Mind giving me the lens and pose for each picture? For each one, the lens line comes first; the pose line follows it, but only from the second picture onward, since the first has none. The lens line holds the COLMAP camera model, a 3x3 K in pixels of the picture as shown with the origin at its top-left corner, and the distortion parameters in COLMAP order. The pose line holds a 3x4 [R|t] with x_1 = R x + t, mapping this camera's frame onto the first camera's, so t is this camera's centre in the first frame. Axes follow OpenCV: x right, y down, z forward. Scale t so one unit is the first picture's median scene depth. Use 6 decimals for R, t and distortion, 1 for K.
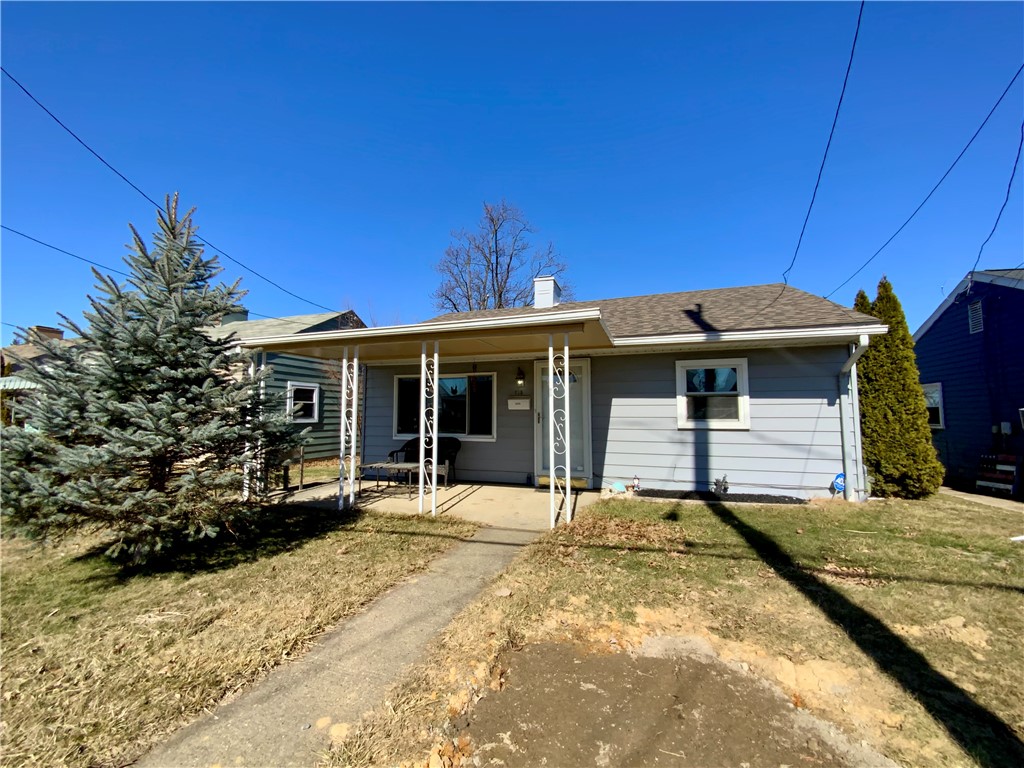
lens RADIAL K [[414.7, 0, 512.0], [0, 414.7, 384.0], [0, 0, 1]] dist [0.018646, -0.016334]
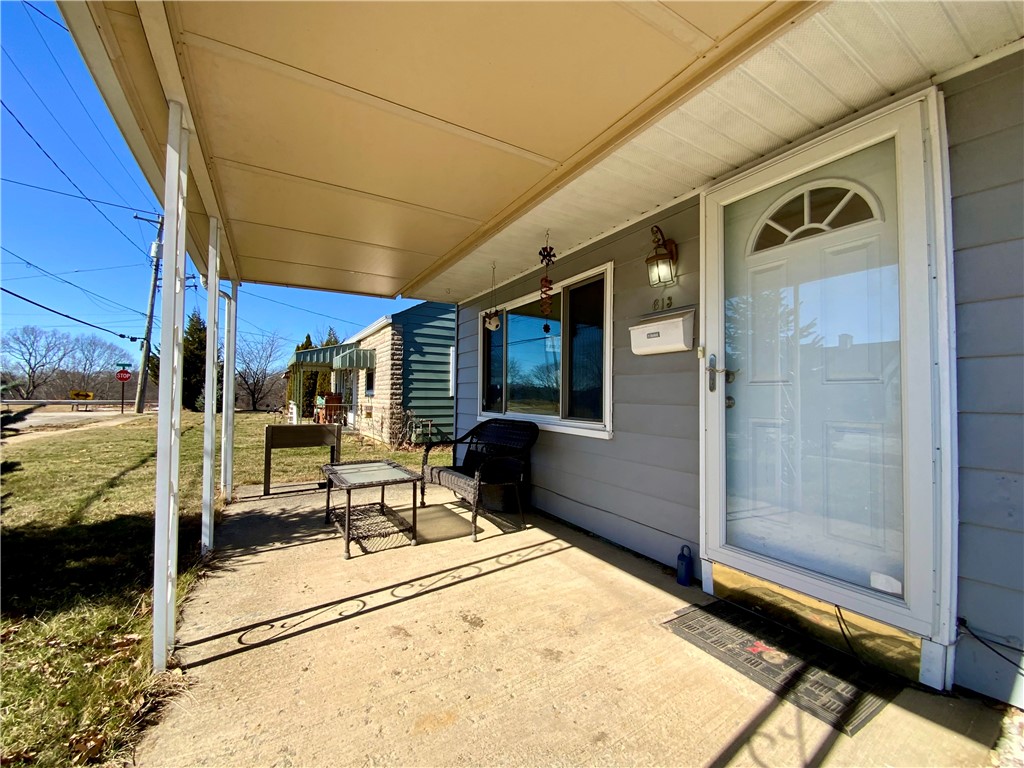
lens RADIAL K [[405.6, 0, 507.4], [0, 405.6, 386.7], [0, 0, 1]] dist [-0.000009, -0.015363]
pose [[0.758351, -0.010566, -0.651760, 0.165766], [0.045842, 0.998257, 0.037156, 0.085182], [0.650232, -0.058055, 0.757514, 0.778217]]
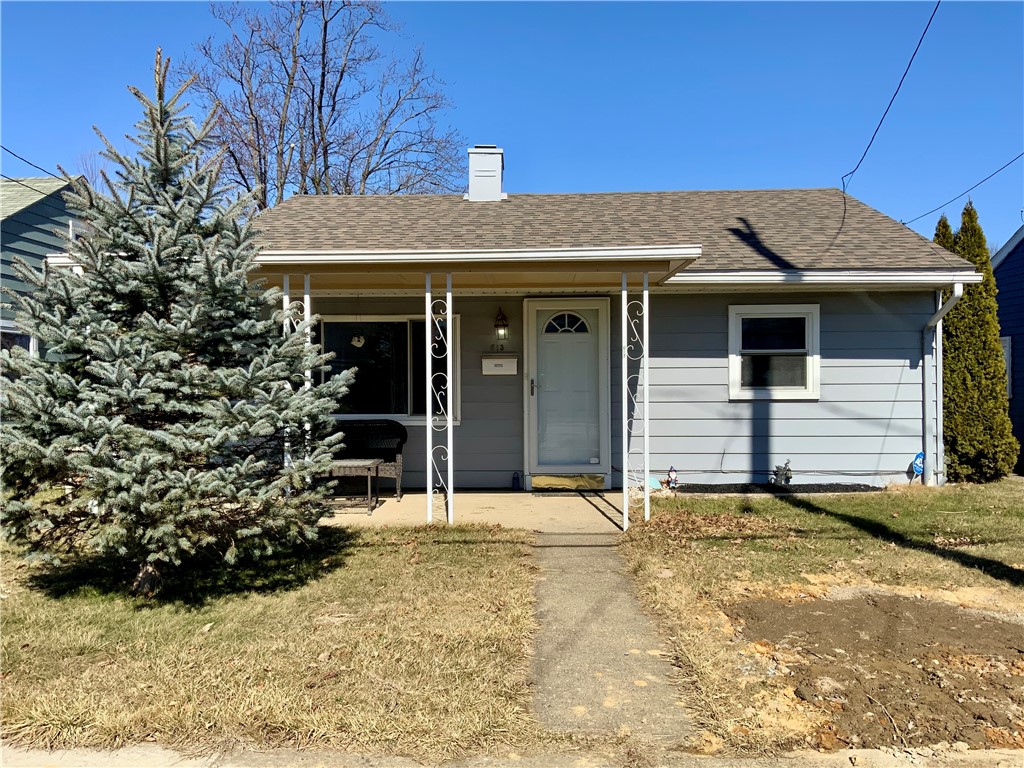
lens RADIAL K [[840.3, 0, 512.0], [0, 840.3, 384.0], [0, 0, 1]] dist [0.080635, -0.186460]
pose [[0.956756, -0.005664, 0.290835, -0.405602], [-0.016510, 0.997141, 0.073732, -0.023124], [-0.290421, -0.075346, 0.953928, -0.296146]]
